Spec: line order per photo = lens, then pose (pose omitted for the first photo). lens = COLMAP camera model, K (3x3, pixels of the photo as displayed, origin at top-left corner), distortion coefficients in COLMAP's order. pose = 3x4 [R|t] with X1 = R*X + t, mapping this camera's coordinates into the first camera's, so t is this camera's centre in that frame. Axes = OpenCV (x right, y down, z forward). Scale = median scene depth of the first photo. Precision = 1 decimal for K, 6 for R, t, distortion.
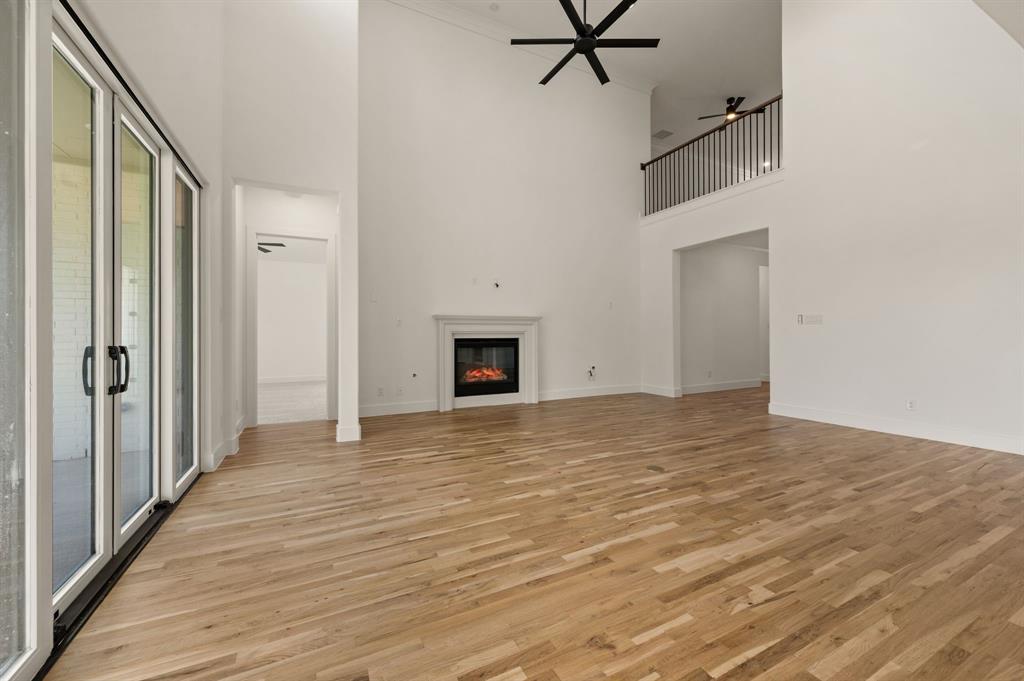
lens RADIAL K [[406.4, 0, 515.0], [0, 406.4, 335.6], [0, 0, 1]] dist [0.000391, -0.000015]
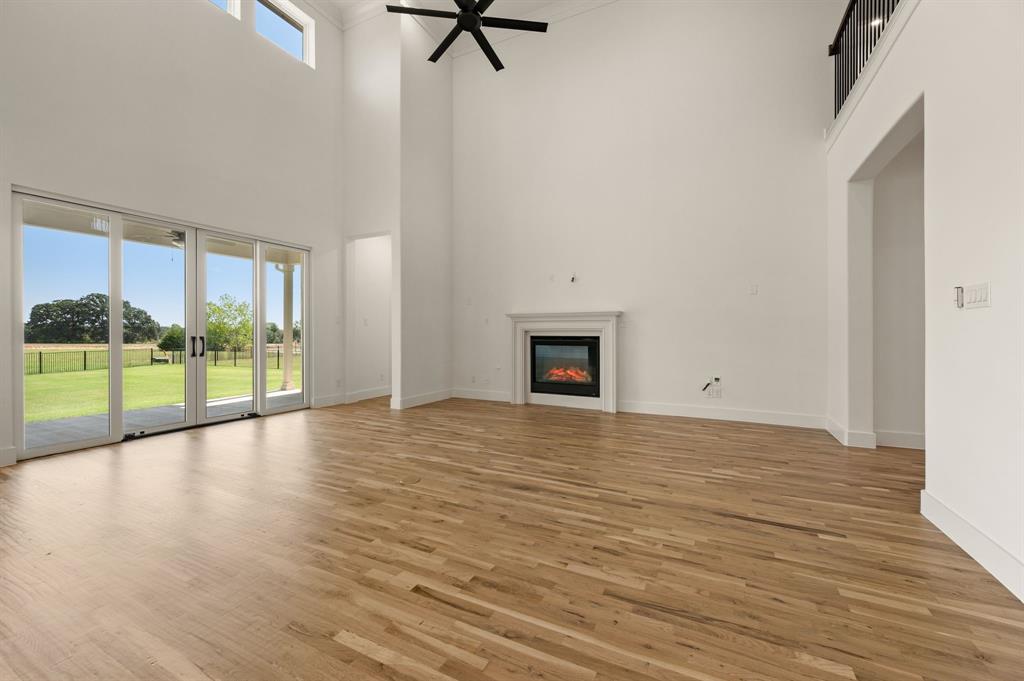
lens RADIAL K [[406.4, 0, 515.0], [0, 406.4, 335.6], [0, 0, 1]] dist [0.000391, -0.000015]
pose [[0.595092, 0.009320, -0.803603, 1.063060], [-0.003450, 0.999953, 0.009042, -0.005354], [0.803650, -0.002608, 0.595097, 0.566106]]
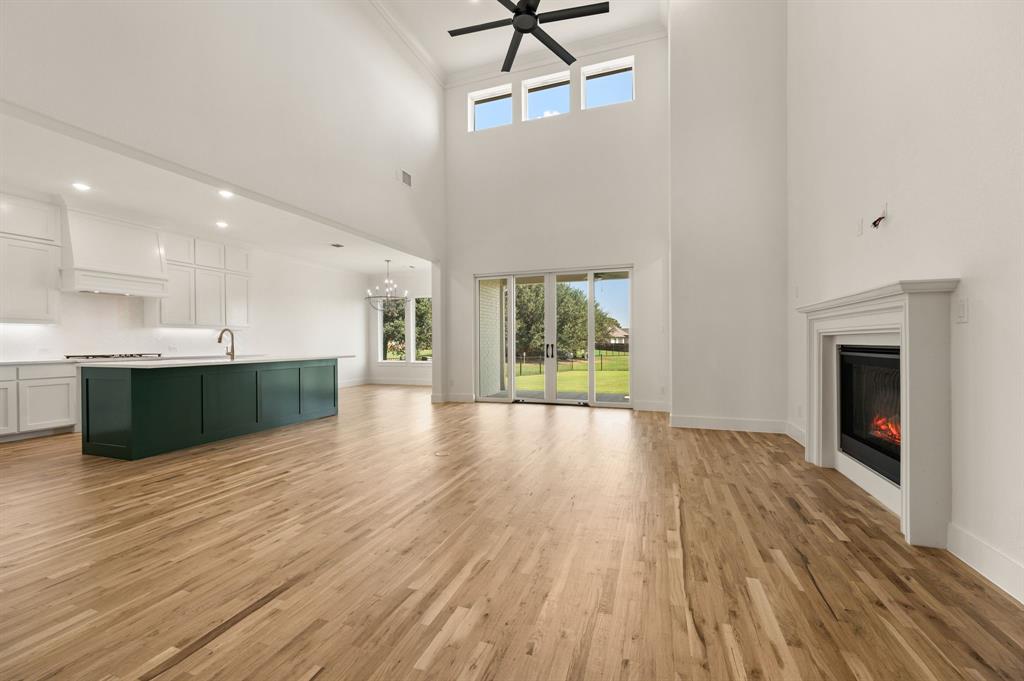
lens RADIAL K [[405.6, 0, 515.1], [0, 405.6, 344.9], [0, 0, 1]] dist [0.002055, 0.000604]
pose [[-0.722406, 0.013870, -0.691330, 0.887623], [0.008838, 0.999902, 0.010826, -0.005670], [0.691413, 0.001711, -0.722458, 1.763876]]
